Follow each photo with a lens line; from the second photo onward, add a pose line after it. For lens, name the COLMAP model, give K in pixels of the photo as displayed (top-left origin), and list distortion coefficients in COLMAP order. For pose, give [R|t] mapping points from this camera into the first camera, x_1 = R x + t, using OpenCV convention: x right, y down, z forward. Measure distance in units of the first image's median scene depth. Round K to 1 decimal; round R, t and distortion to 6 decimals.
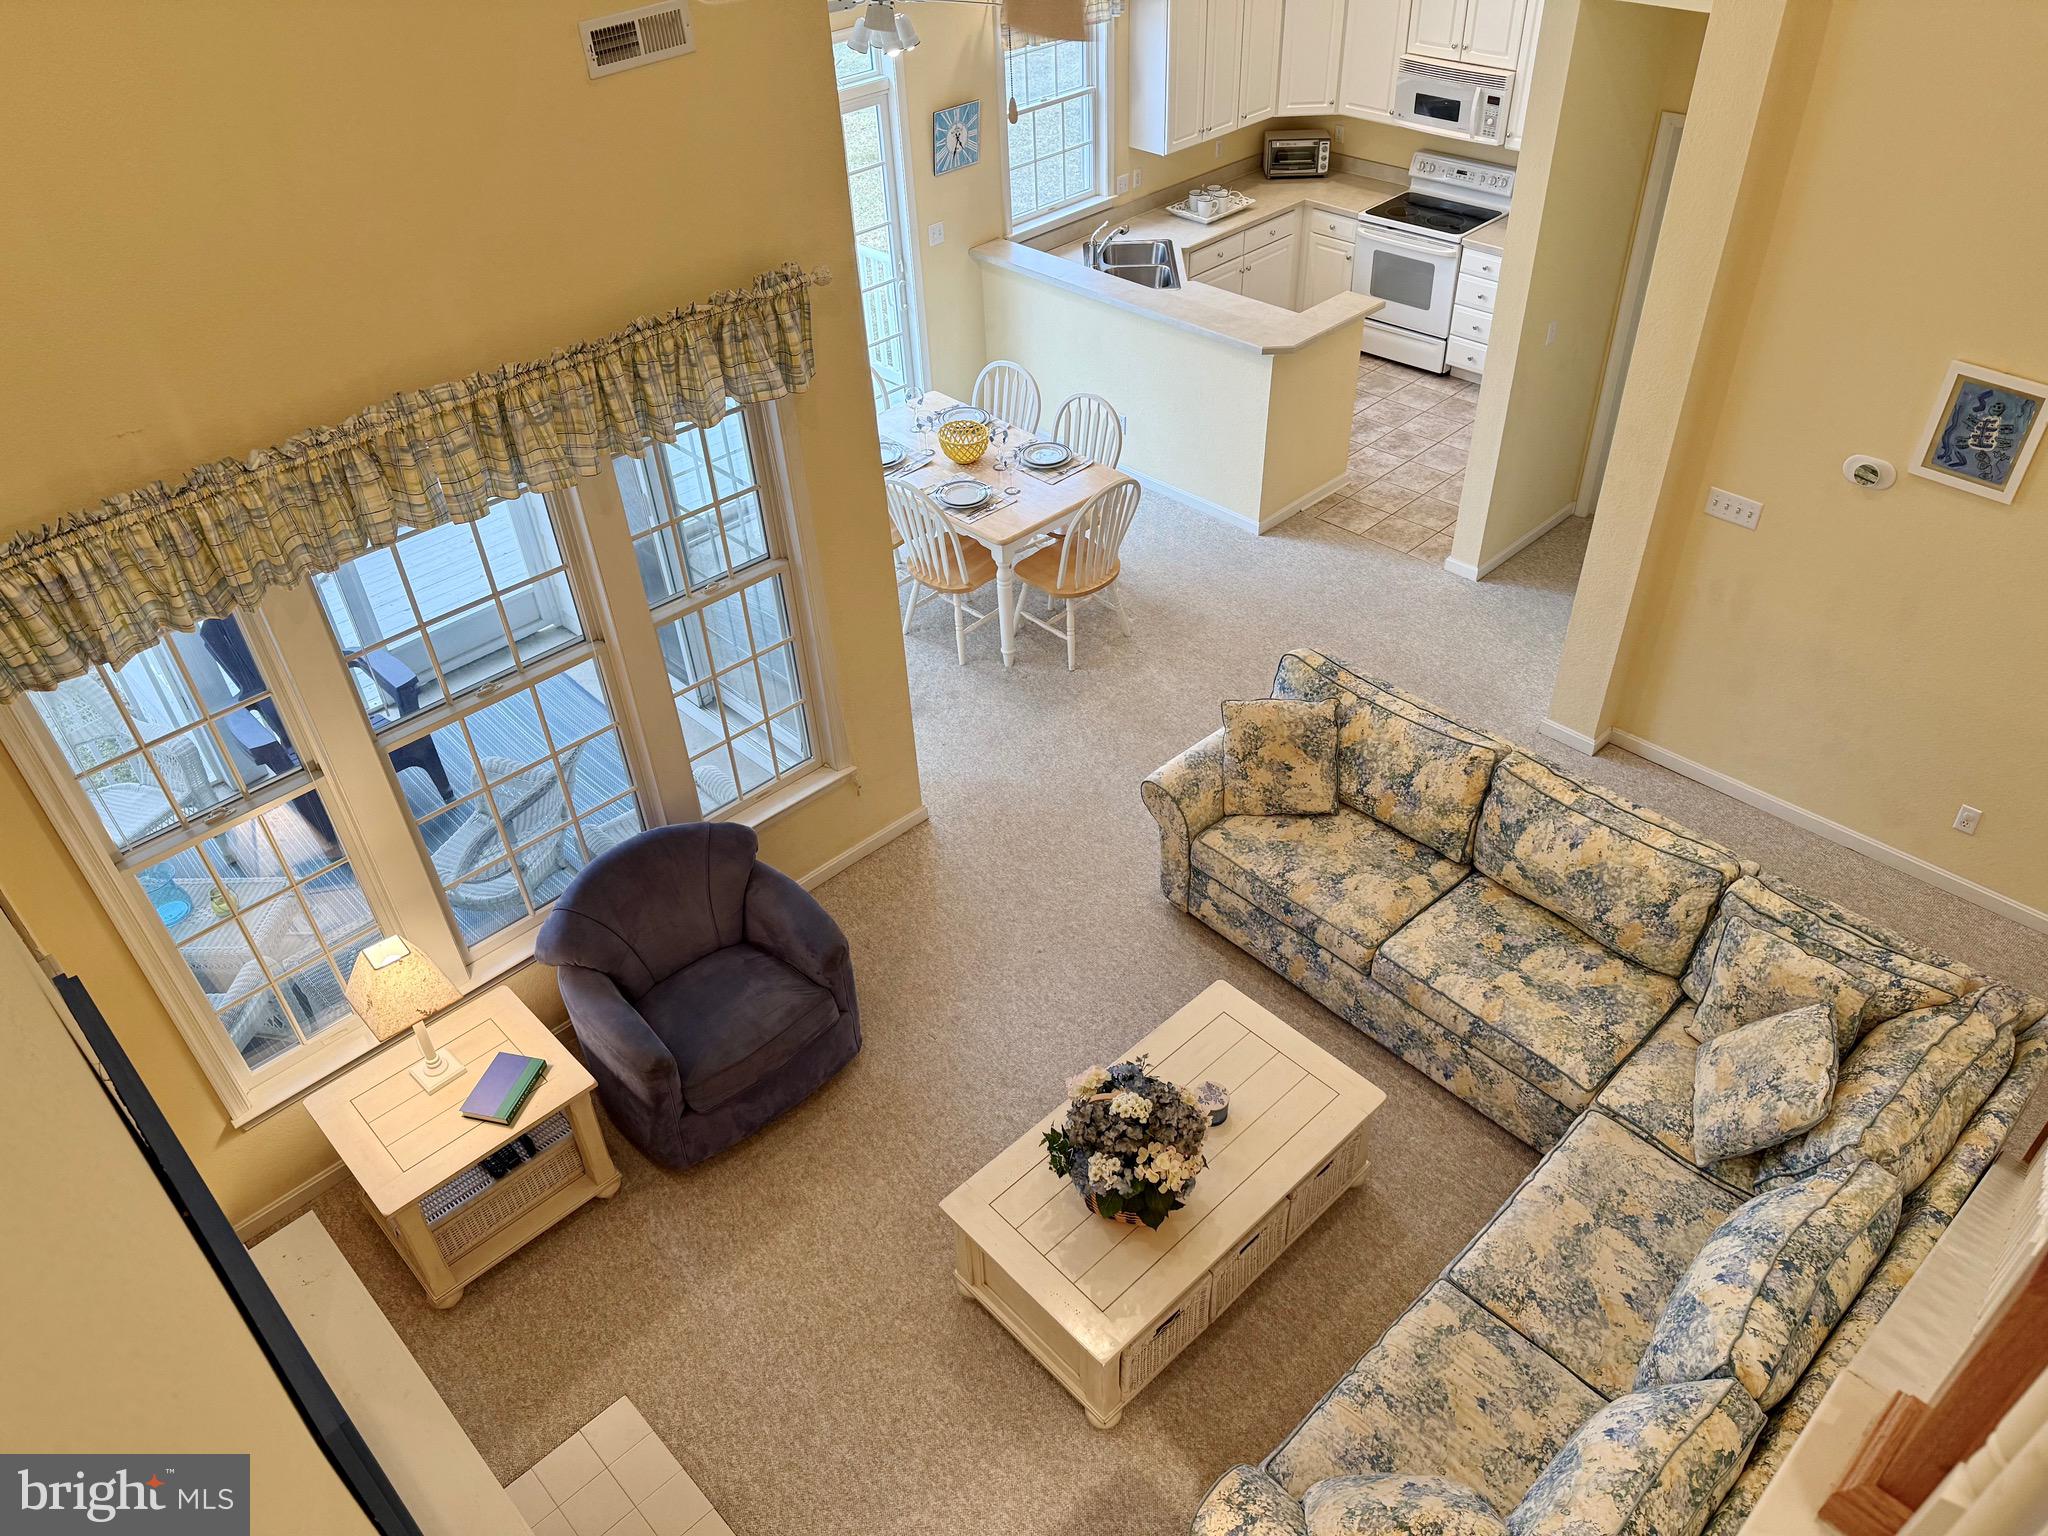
lens RADIAL K [[1484.0, 0, 1029.6], [0, 1484.0, 778.5], [0, 0, 1]] dist [0.146028, -0.244874]
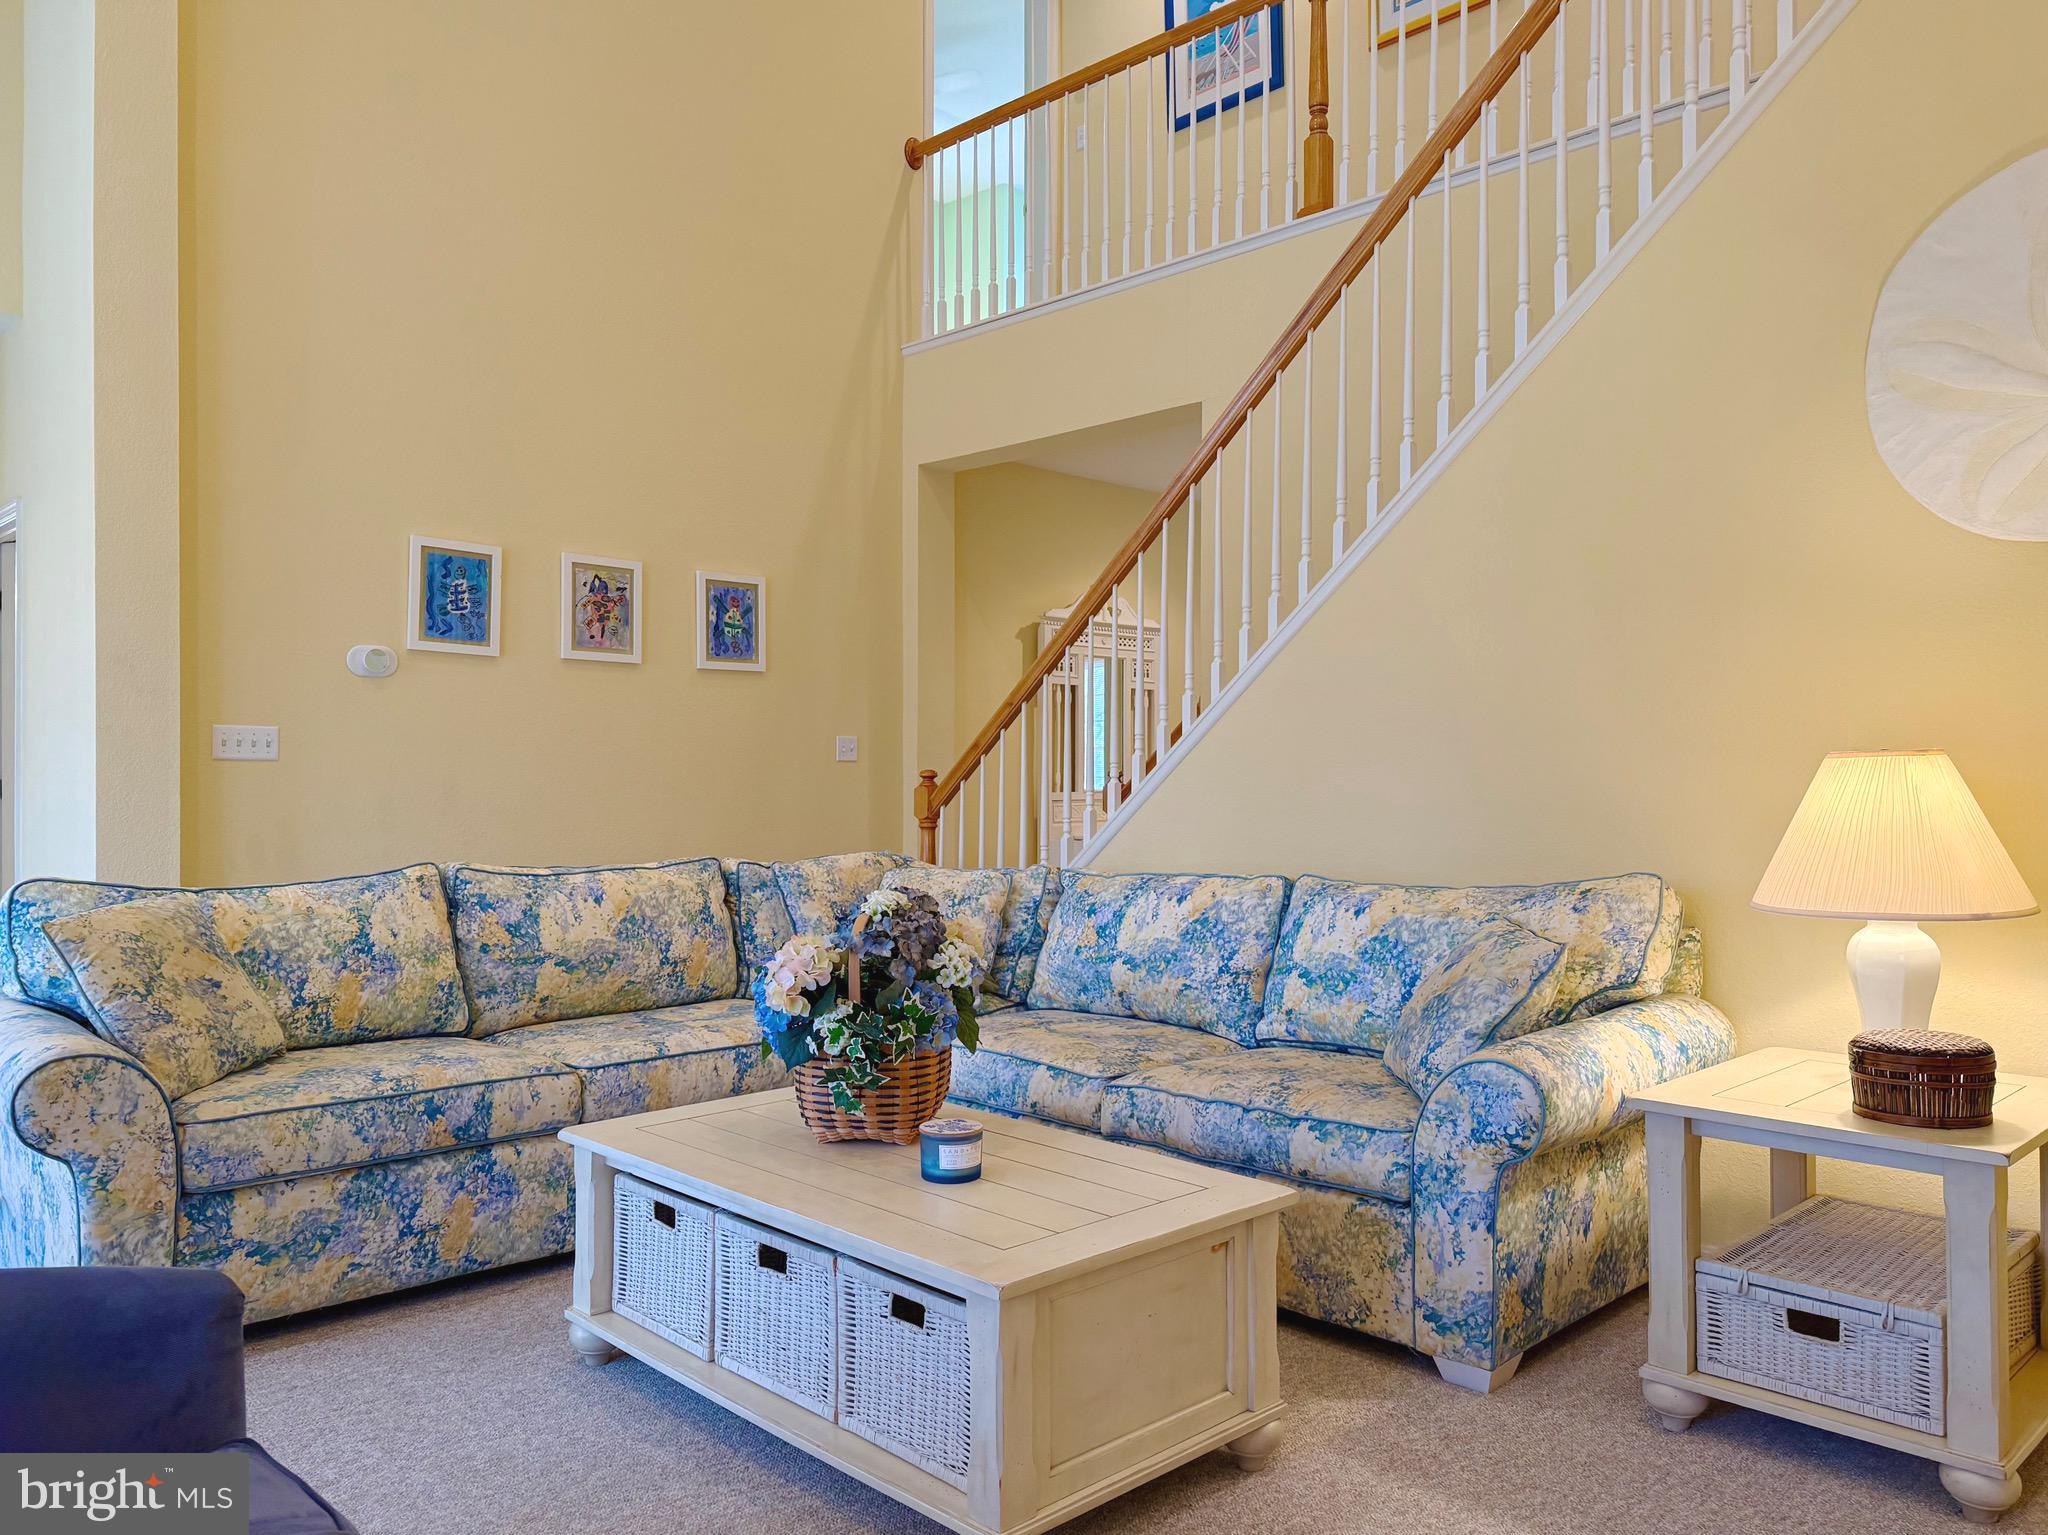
lens RADIAL K [[1484.0, 0, 1029.6], [0, 1484.0, 778.0], [0, 0, 1]] dist [0.146028, -0.244874]
pose [[-0.017017, 0.039685, 0.999067, -0.460480], [0.637457, 0.770233, -0.019738, 0.157678], [-0.770298, 0.636527, -0.038404, 0.794650]]
